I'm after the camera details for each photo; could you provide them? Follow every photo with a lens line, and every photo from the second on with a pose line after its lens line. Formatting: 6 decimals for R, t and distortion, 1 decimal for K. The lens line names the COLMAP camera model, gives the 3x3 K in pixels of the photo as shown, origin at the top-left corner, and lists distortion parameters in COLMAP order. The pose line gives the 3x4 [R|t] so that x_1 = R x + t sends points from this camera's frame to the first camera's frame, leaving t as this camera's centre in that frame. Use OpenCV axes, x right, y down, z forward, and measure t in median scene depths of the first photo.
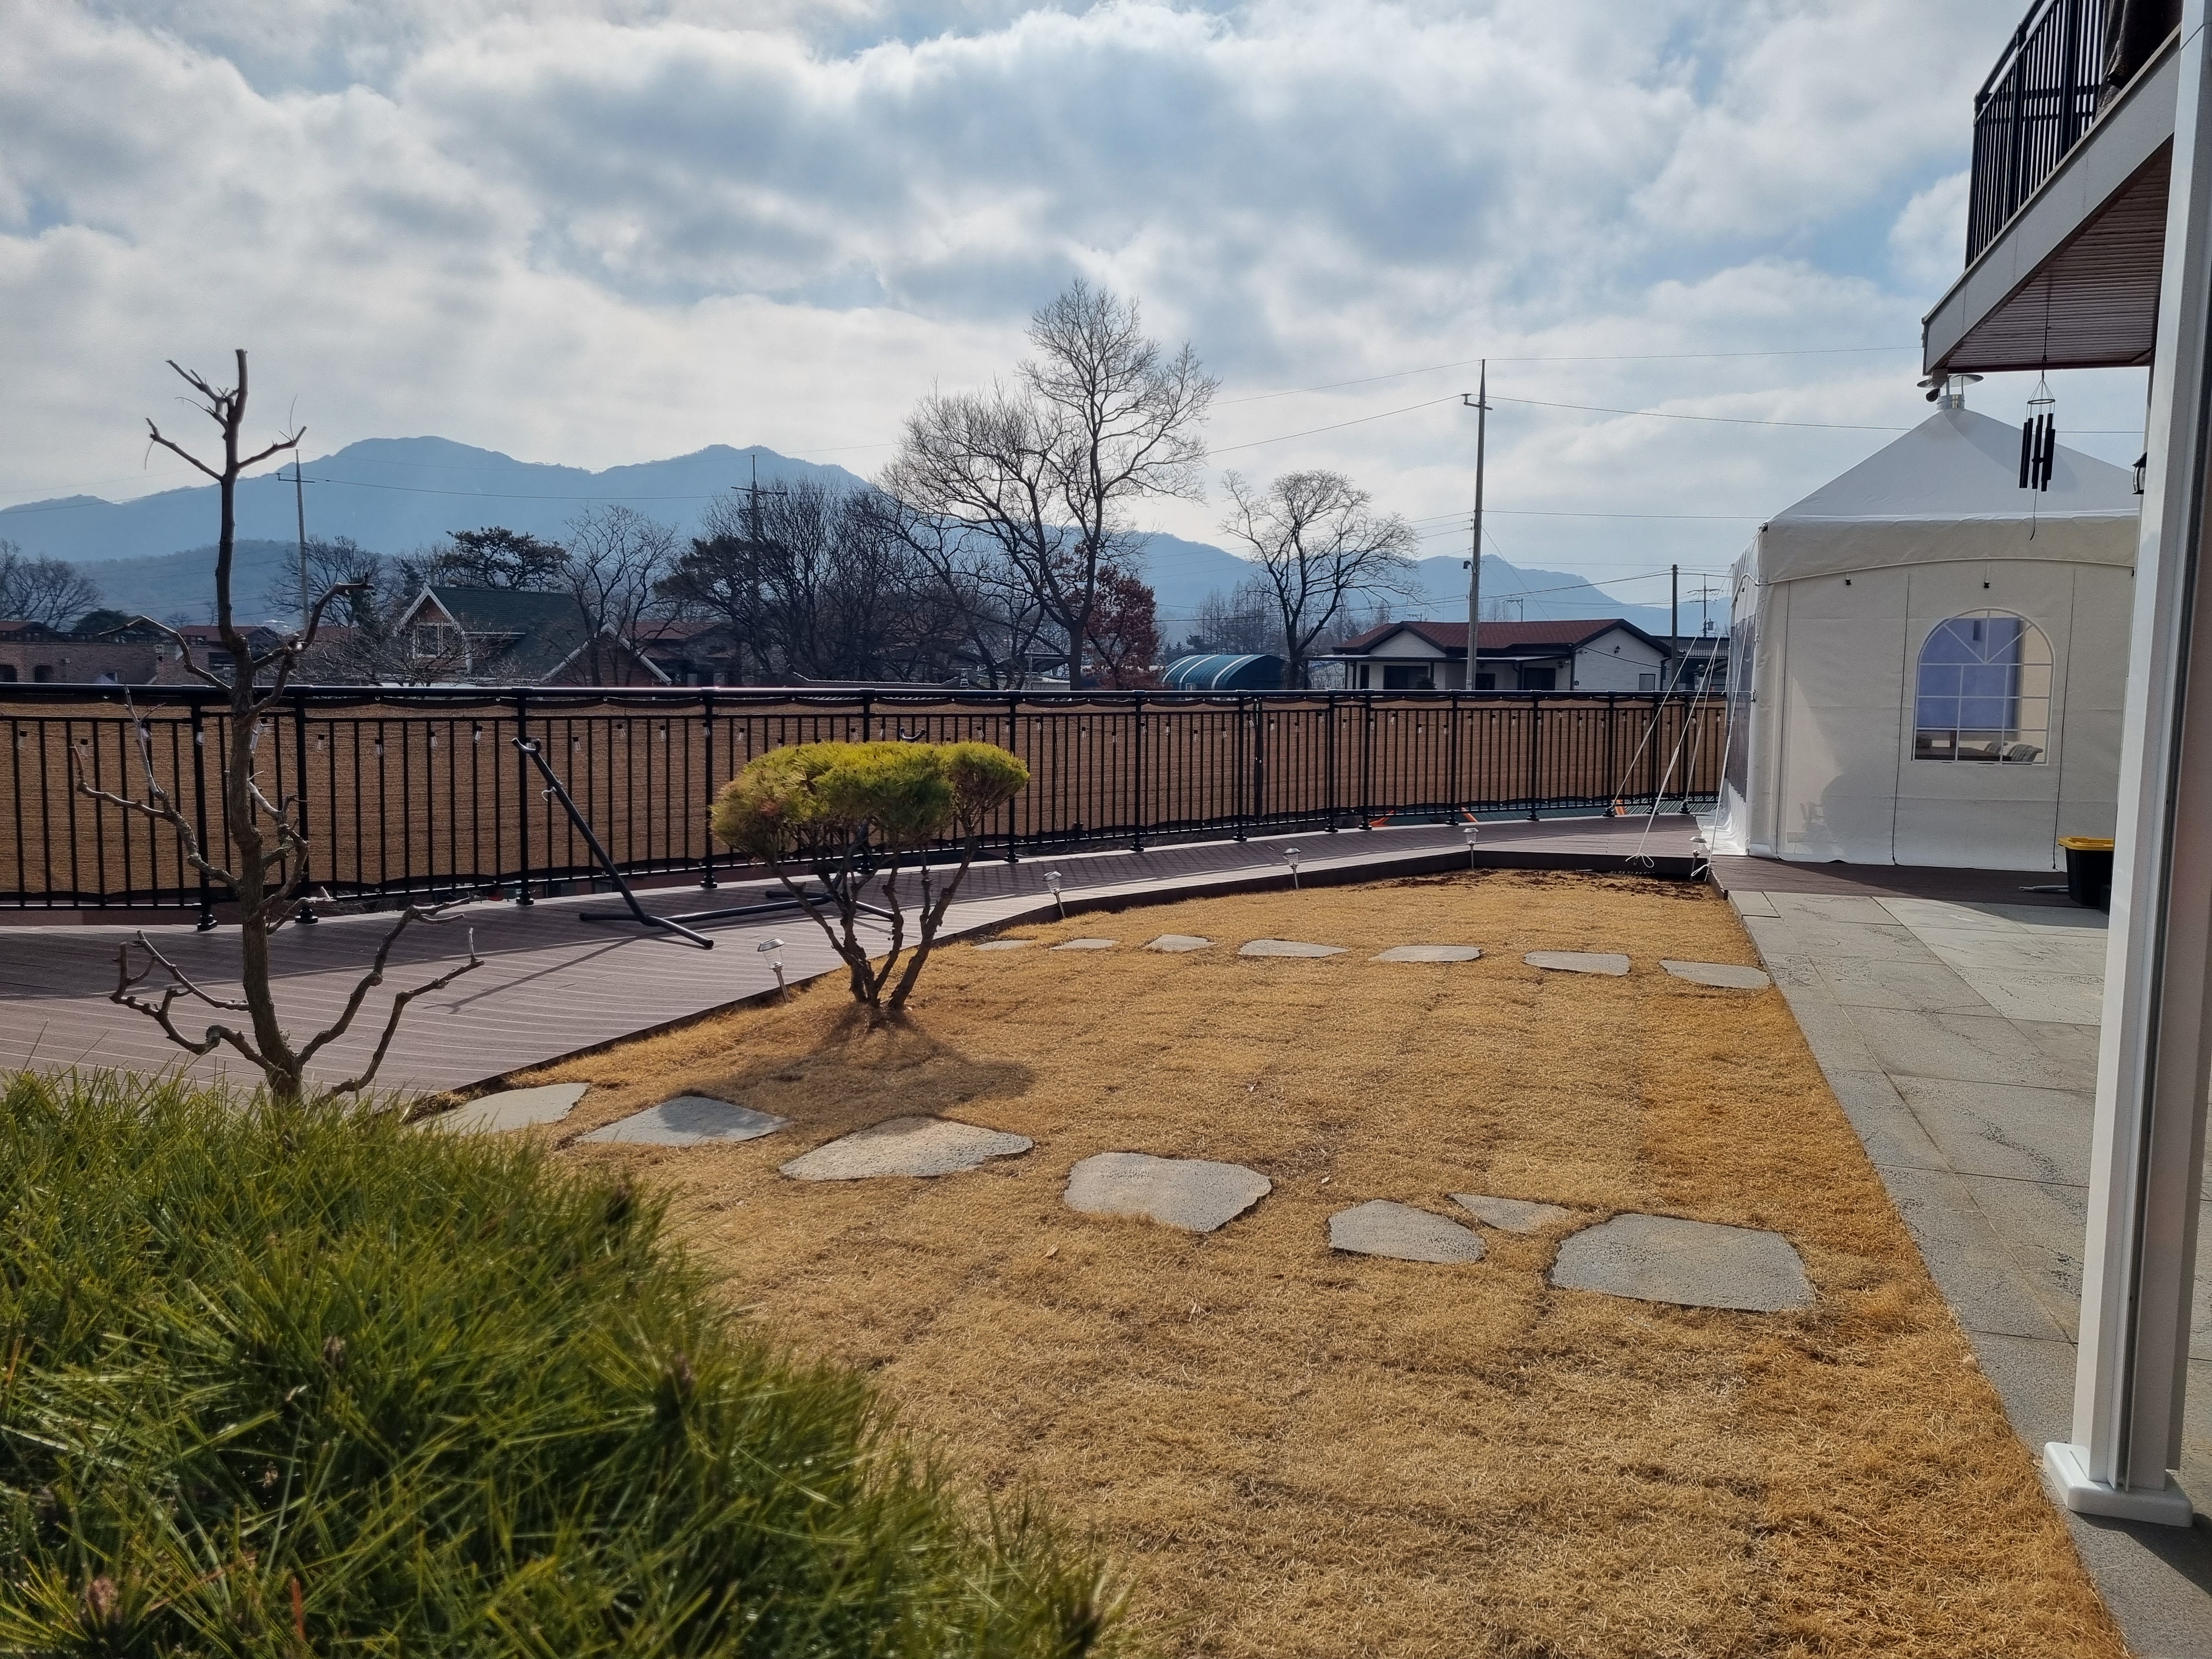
lens RADIAL K [[1651.6, 0, 1141.5], [0, 1651.6, 820.6], [0, 0, 1]] dist [0.080955, -0.062840]
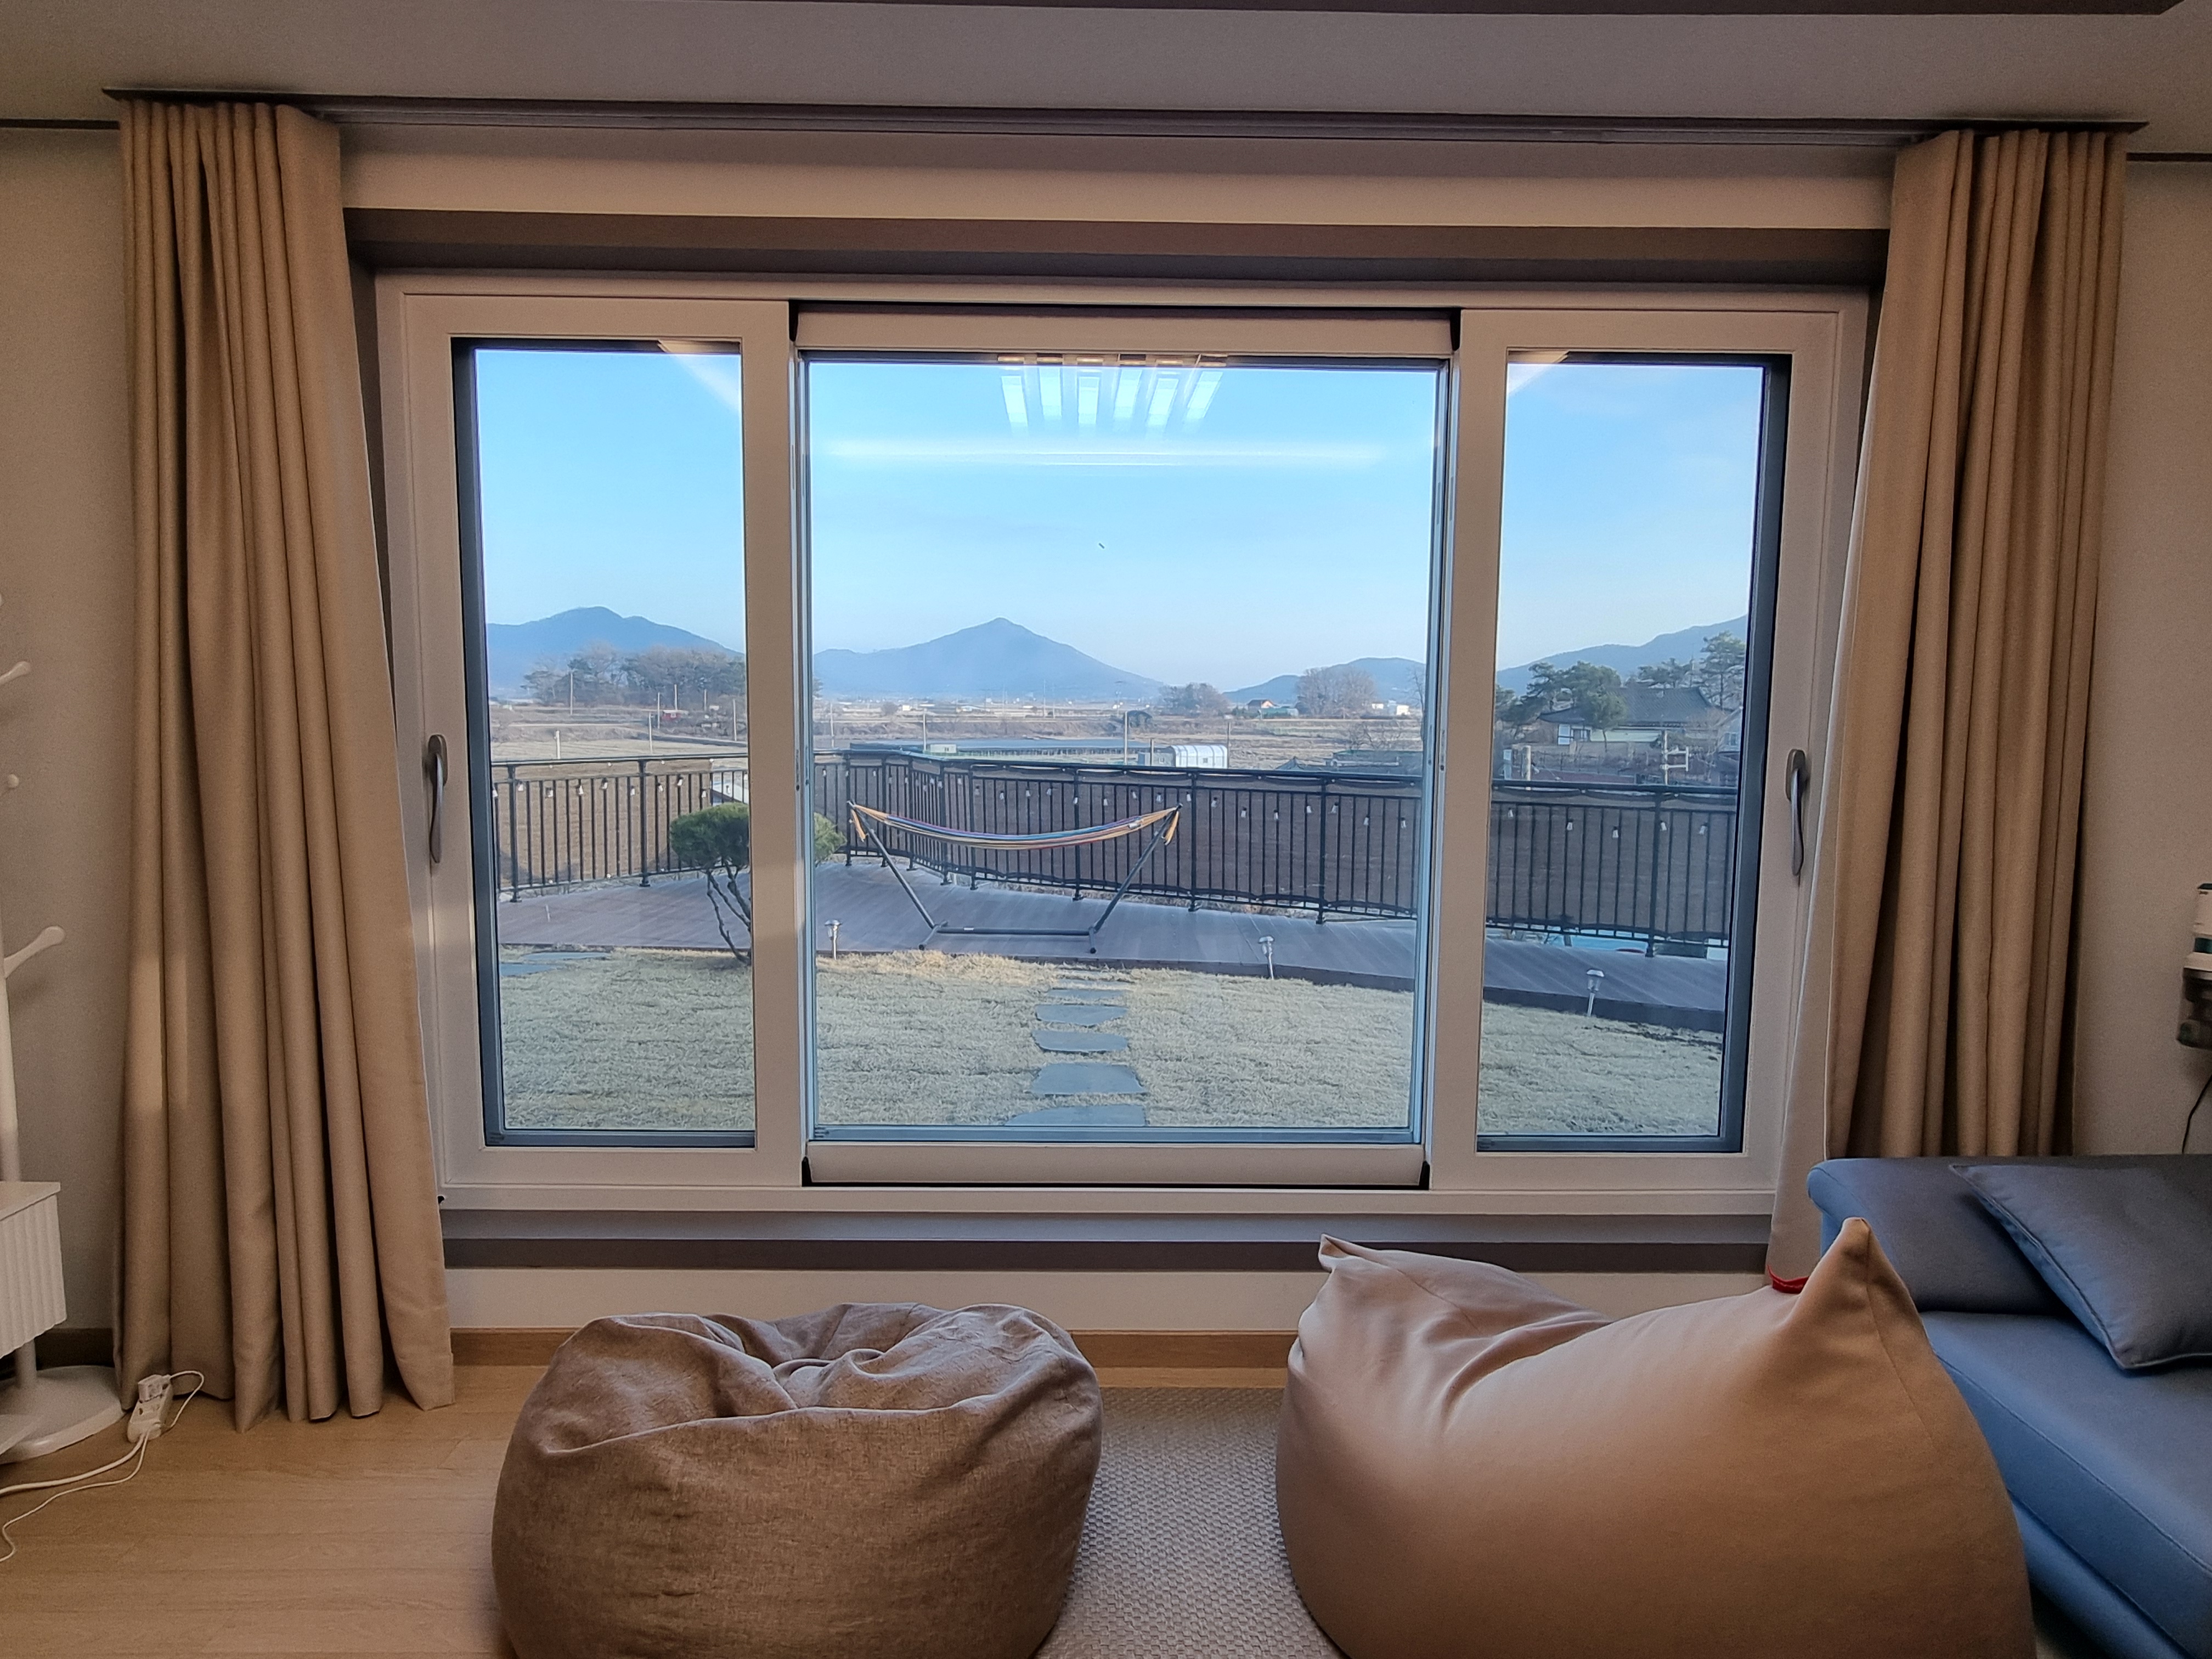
lens RADIAL K [[1343.6, 0, 1095.8], [0, 1343.6, 841.4], [0, 0, 1]] dist [0.000846, 0.000675]
pose [[0.290177, 0.089324, -0.952795, 0.523248], [-0.094306, 0.993457, 0.064414, -0.054808], [0.952315, 0.071163, 0.296702, 0.395289]]
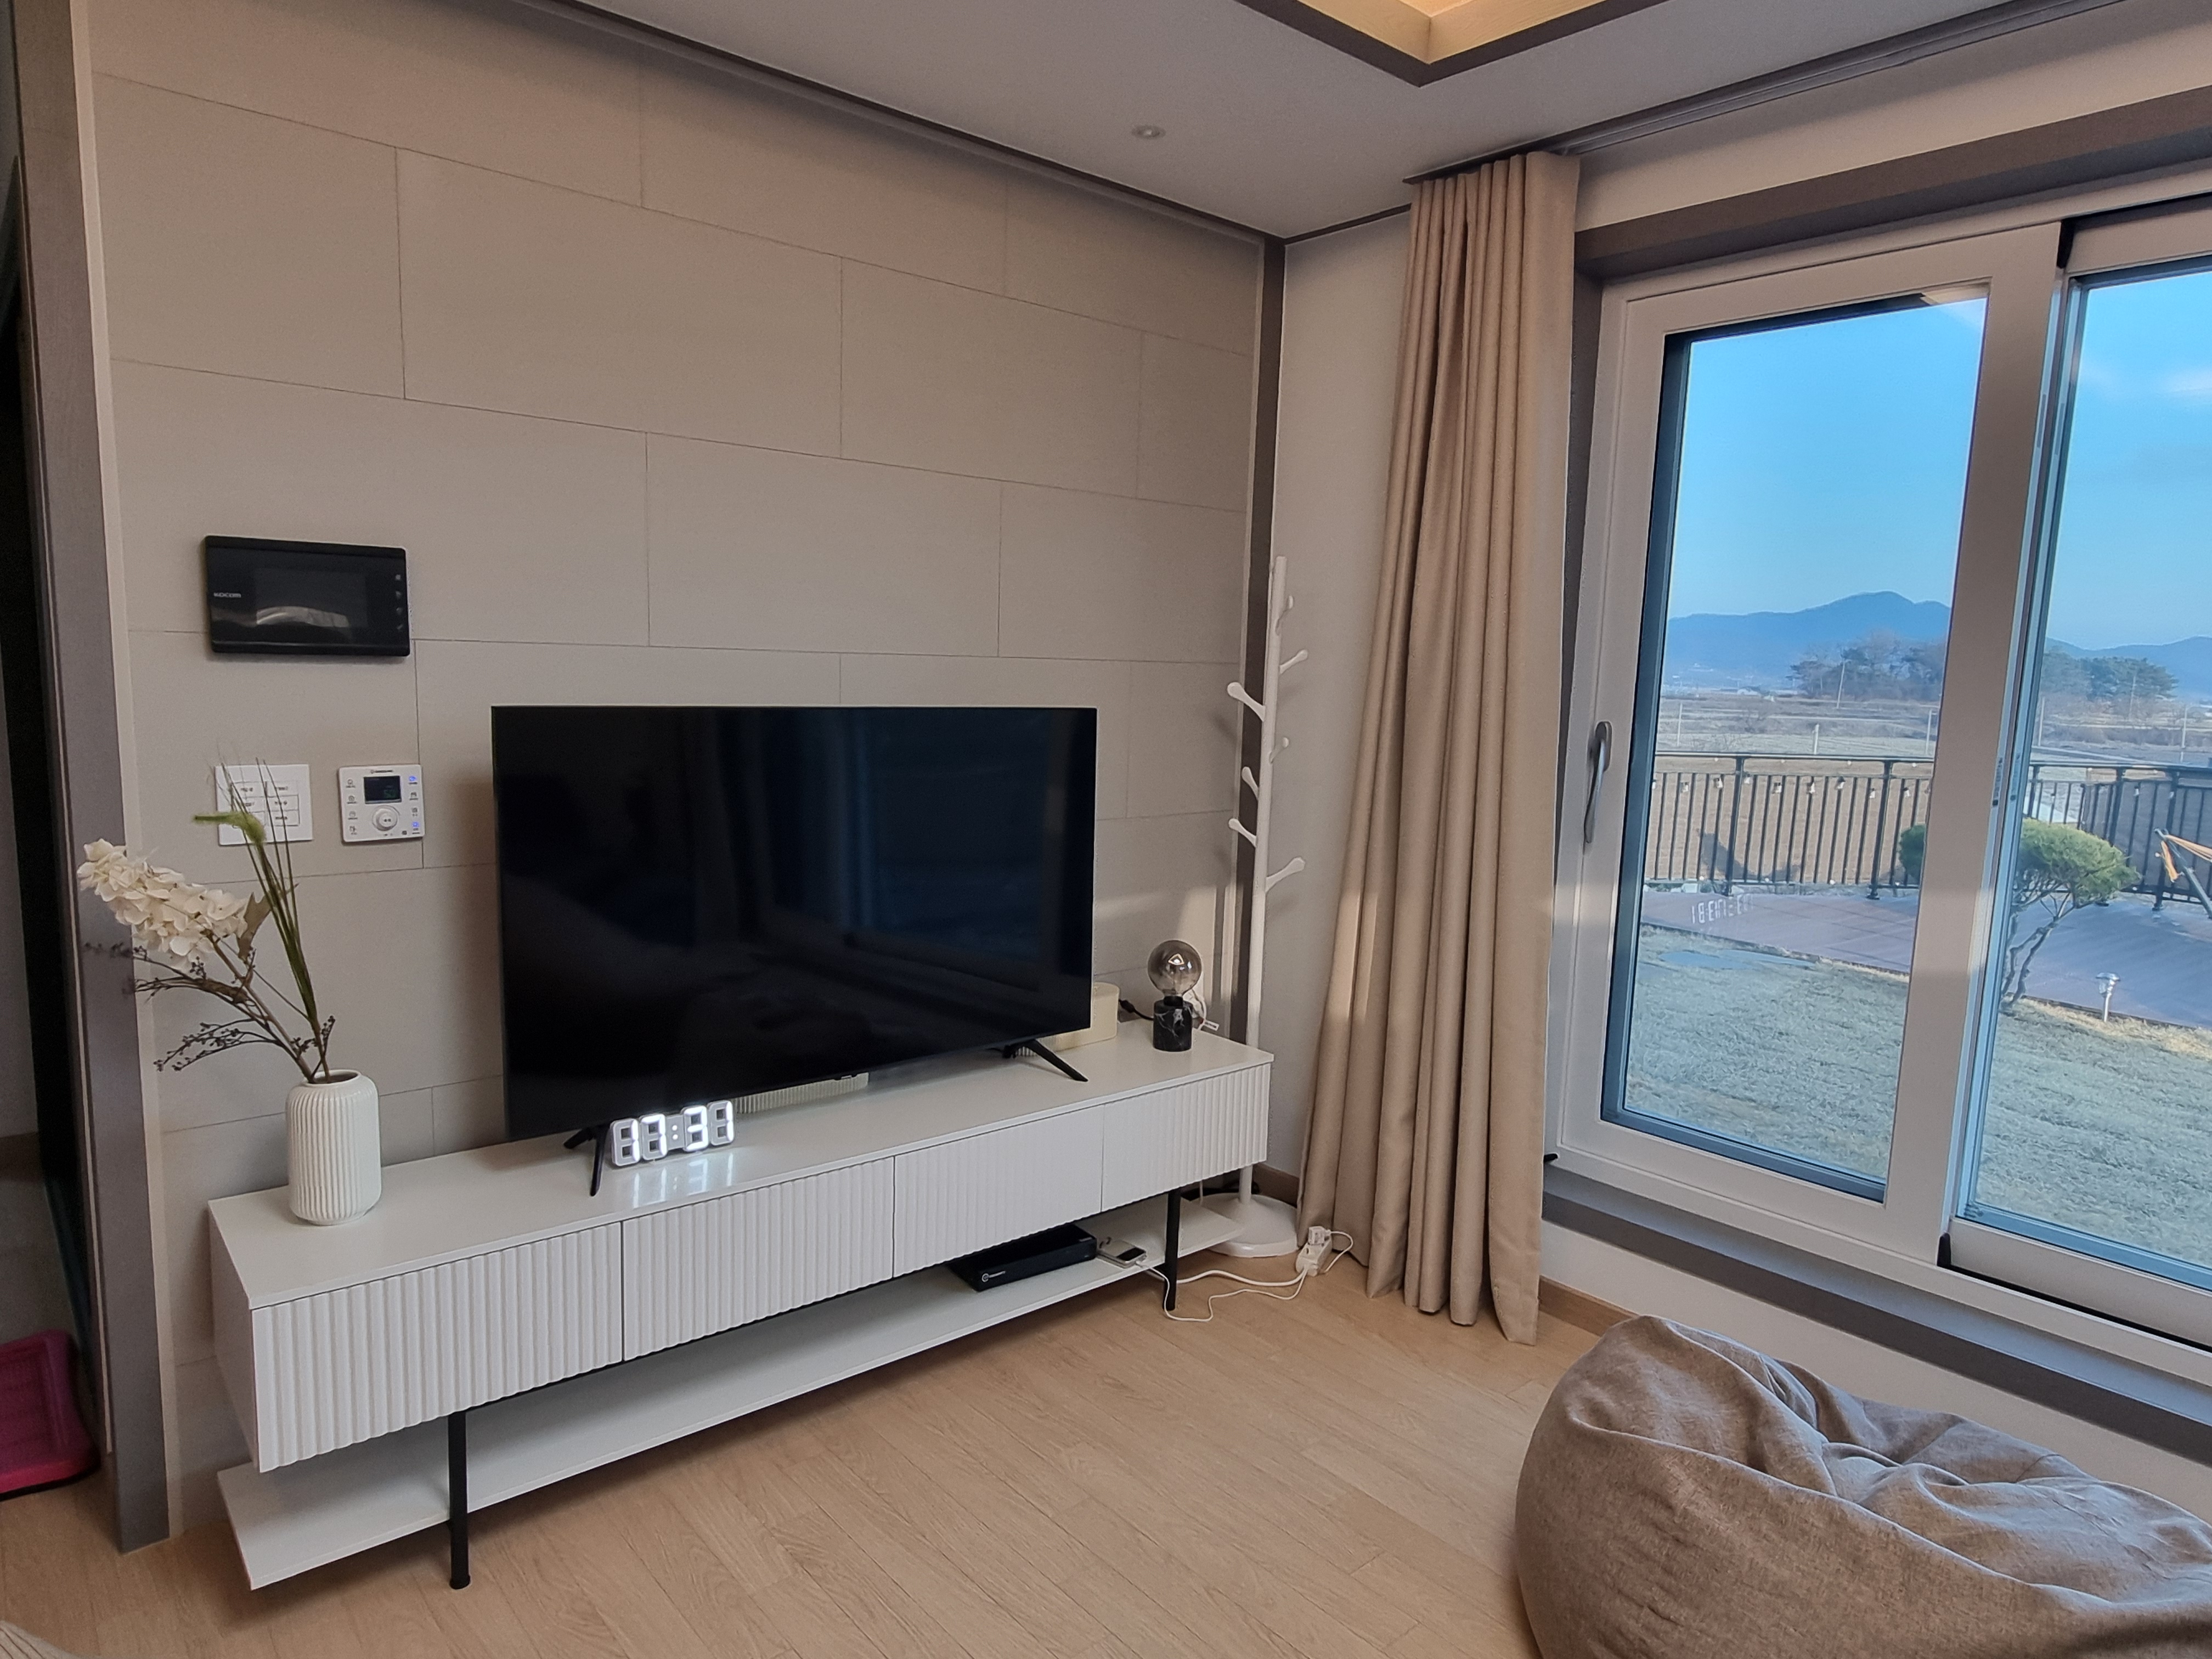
lens RADIAL K [[1343.6, 0, 1095.8], [0, 1343.6, 841.4], [0, 0, 1]] dist [0.000846, 0.000675]
pose [[-0.547249, 0.078983, -0.833235, 0.522605], [-0.118312, 0.978241, 0.170432, -0.056414], [0.828566, 0.191850, -0.525997, 0.407611]]
